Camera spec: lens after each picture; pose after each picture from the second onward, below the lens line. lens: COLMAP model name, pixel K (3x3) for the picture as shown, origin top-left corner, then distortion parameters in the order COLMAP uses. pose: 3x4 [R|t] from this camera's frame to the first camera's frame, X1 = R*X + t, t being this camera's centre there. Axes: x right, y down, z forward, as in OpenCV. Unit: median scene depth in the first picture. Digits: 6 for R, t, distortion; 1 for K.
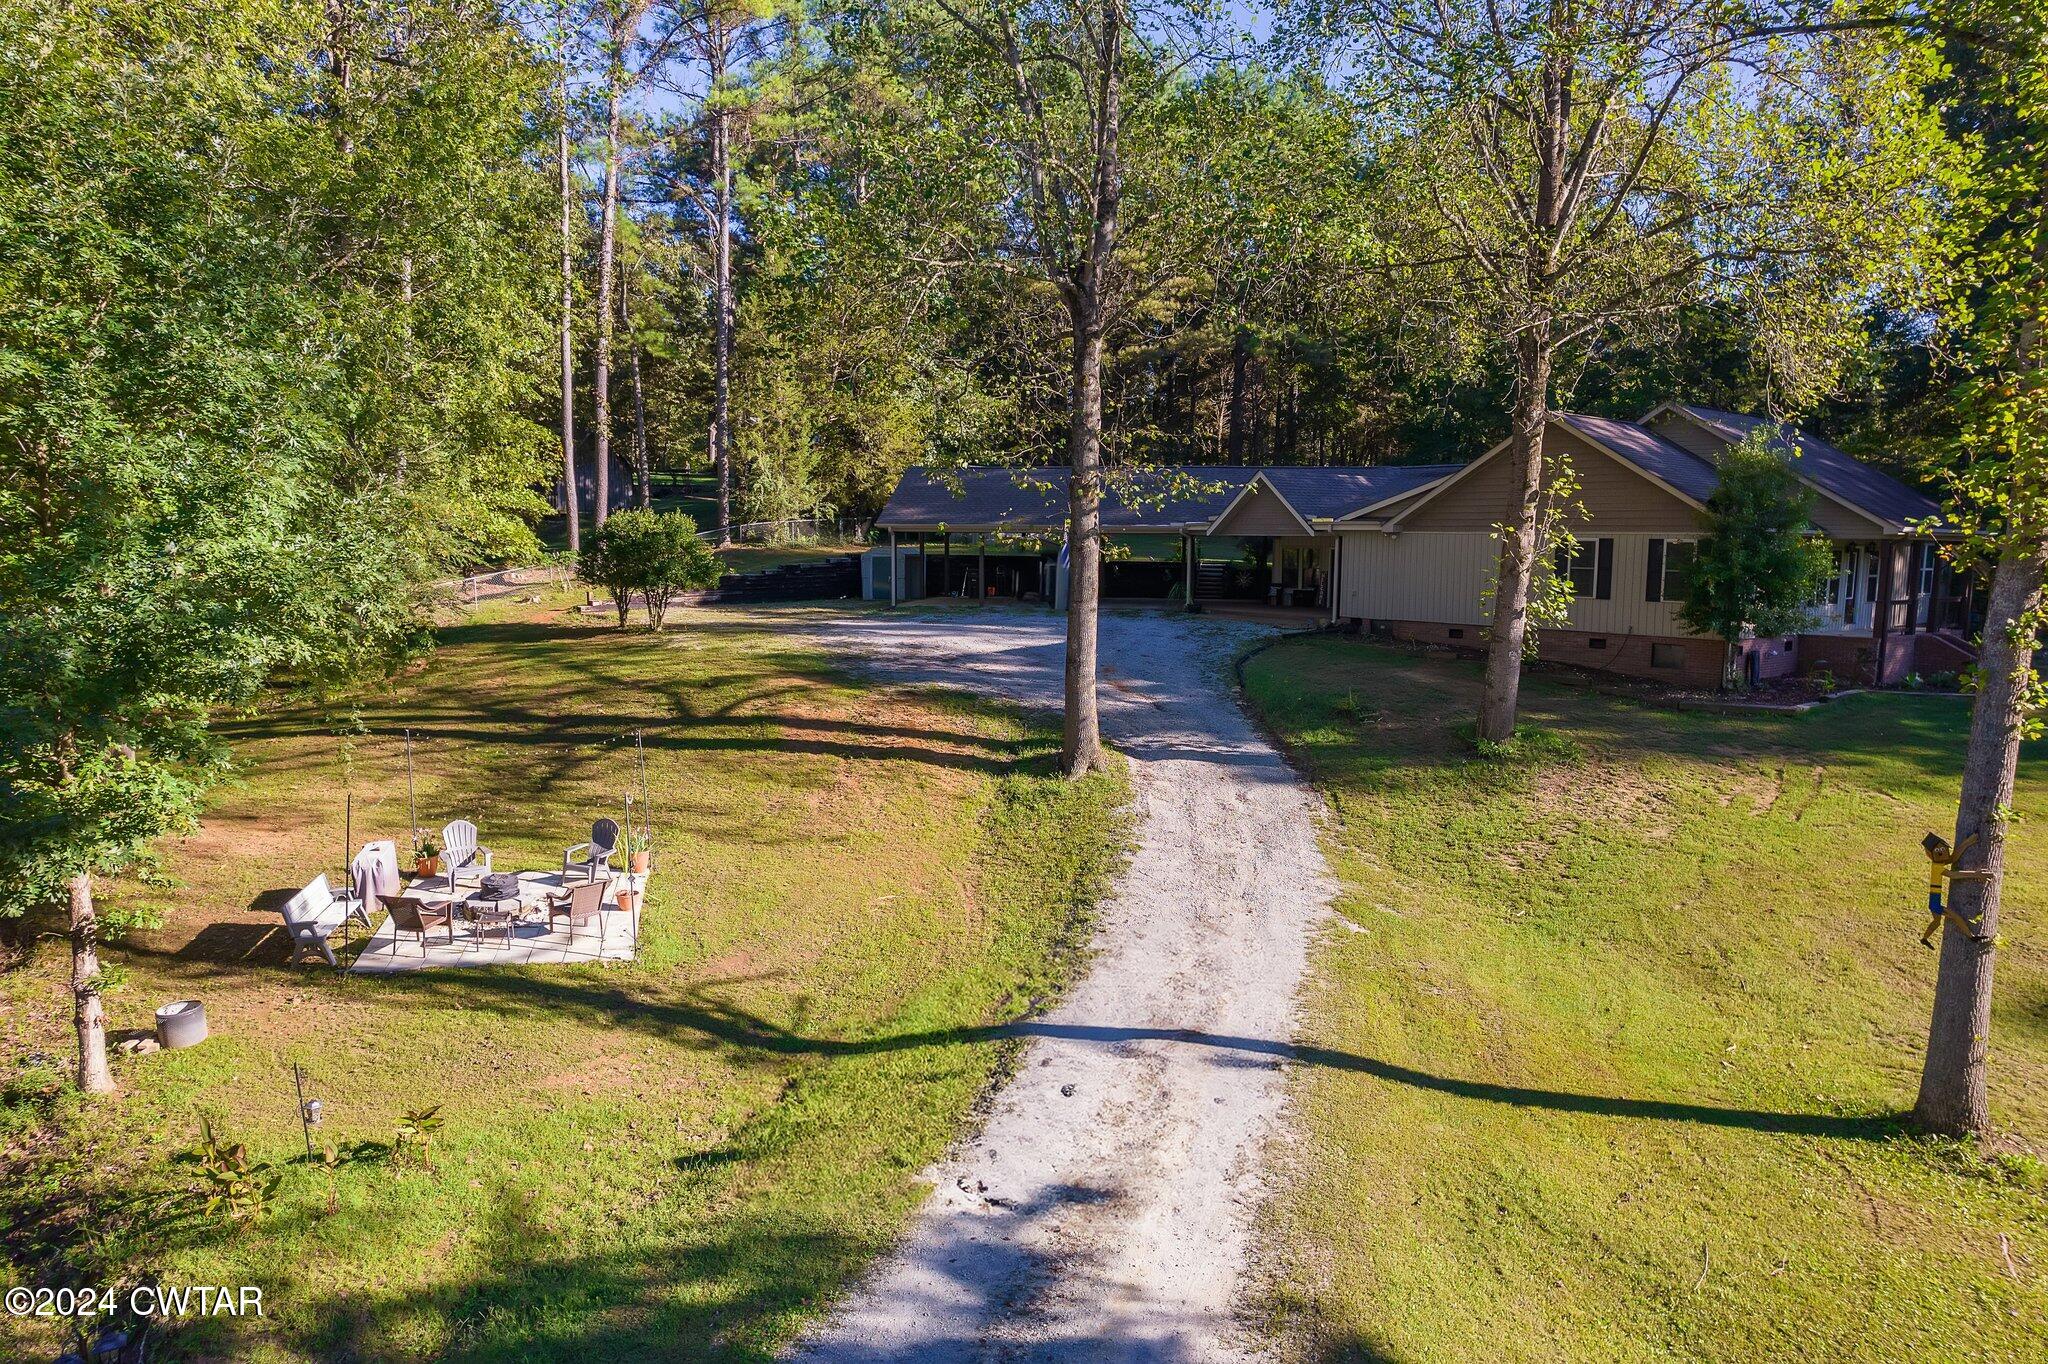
lens RADIAL K [[1307.2, 0, 1025.9], [0, 1307.2, 692.1], [0, 0, 1]] dist [-0.044681, 0.000040]
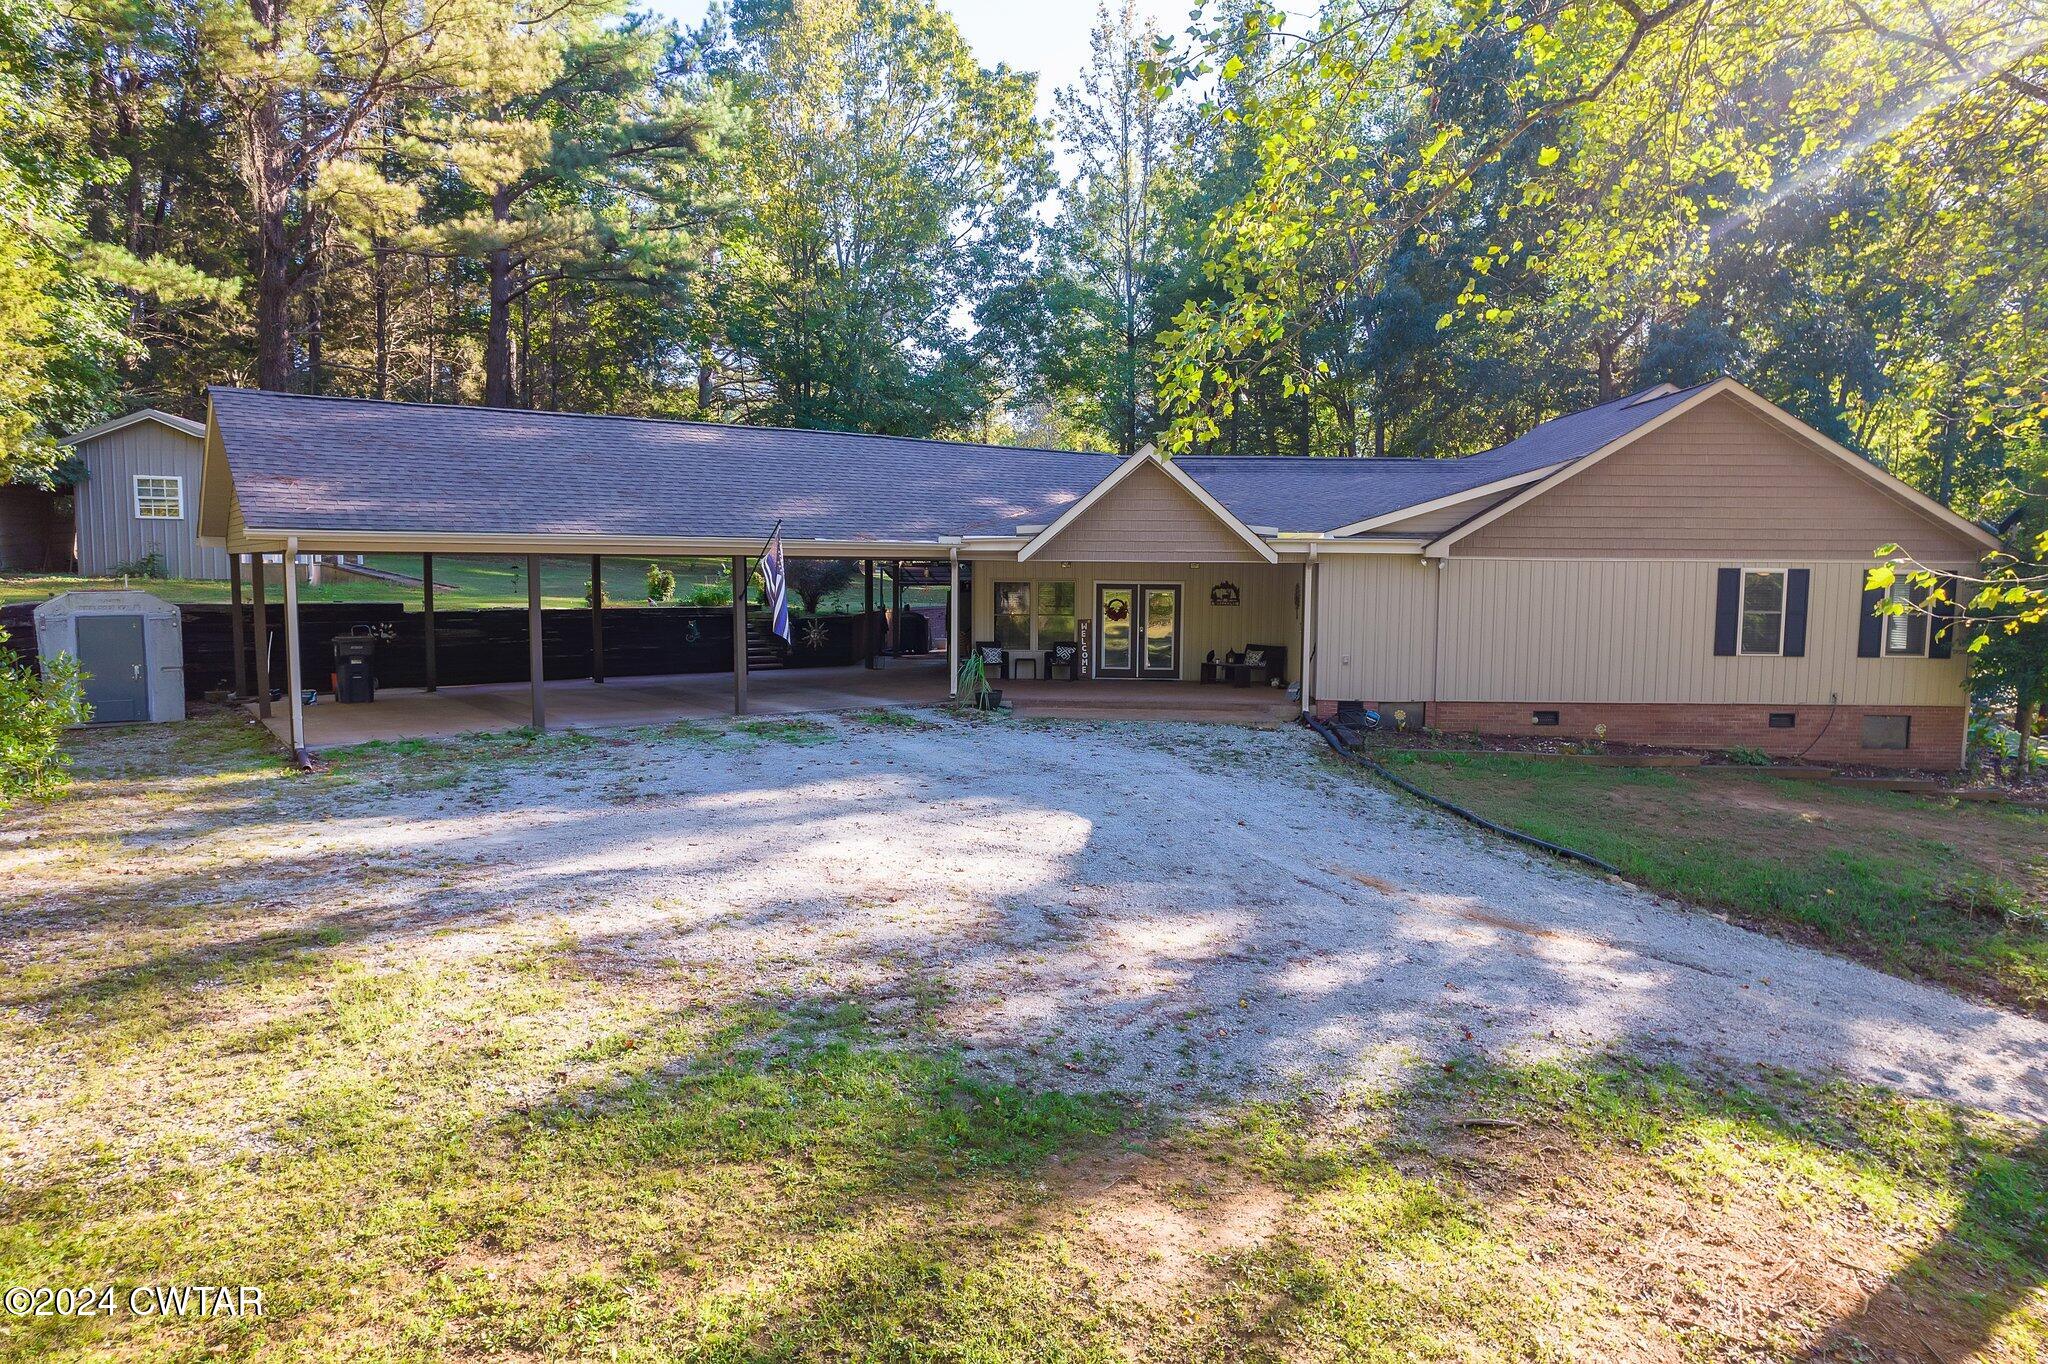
lens RADIAL K [[1307.2, 0, 1025.9], [0, 1307.2, 692.1], [0, 0, 1]] dist [-0.044681, 0.000040]
pose [[0.650982, -0.066213, 0.756200, -0.336733], [0.087276, 0.996111, 0.012088, -0.095606], [-0.754060, 0.058129, 0.654229, 0.850272]]
